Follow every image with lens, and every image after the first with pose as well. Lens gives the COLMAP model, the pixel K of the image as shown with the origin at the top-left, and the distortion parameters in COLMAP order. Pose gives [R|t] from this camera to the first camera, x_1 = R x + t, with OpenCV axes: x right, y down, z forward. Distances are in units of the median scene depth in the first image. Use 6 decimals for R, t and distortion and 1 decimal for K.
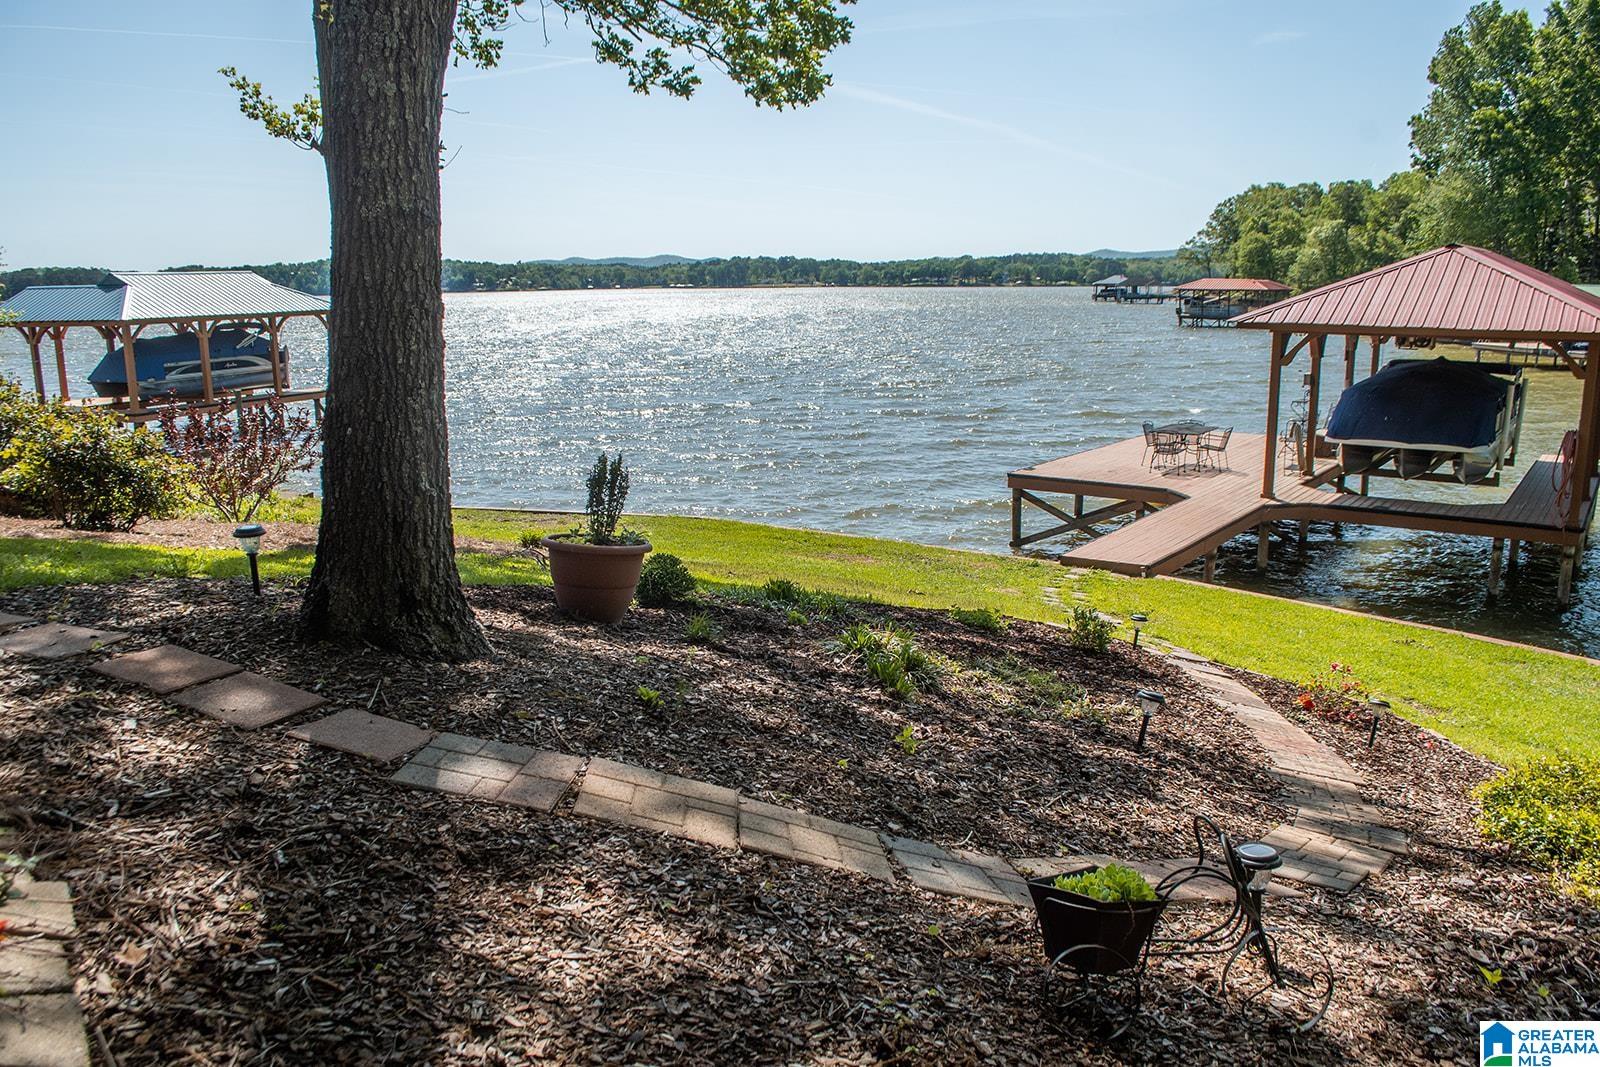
lens RADIAL K [[1265.5, 0, 772.0], [0, 1265.5, 538.8], [0, 0, 1]] dist [-0.102299, 0.024486]
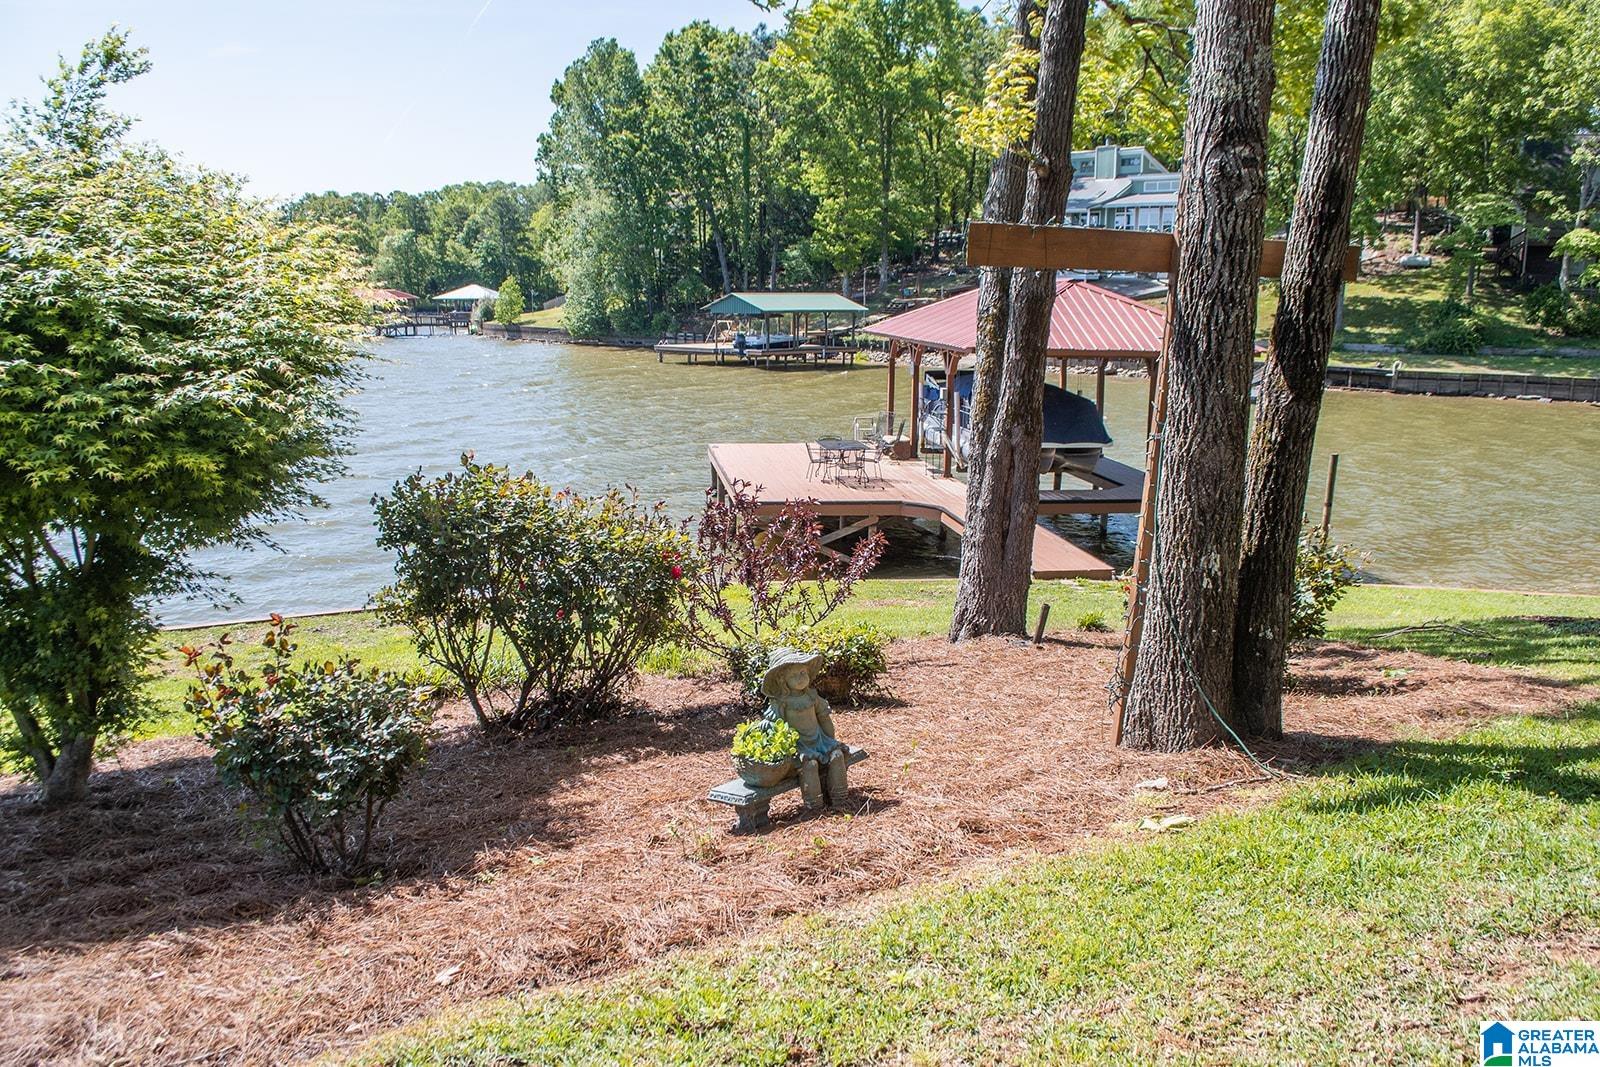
lens RADIAL K [[1252.3, 0, 785.5], [0, 1252.3, 580.0], [0, 0, 1]] dist [-0.083329, 0.010552]
pose [[0.729039, -0.142708, 0.669430, -1.937697], [0.123779, 0.989386, 0.076115, -0.263719], [-0.673187, 0.027371, 0.738966, 1.037906]]
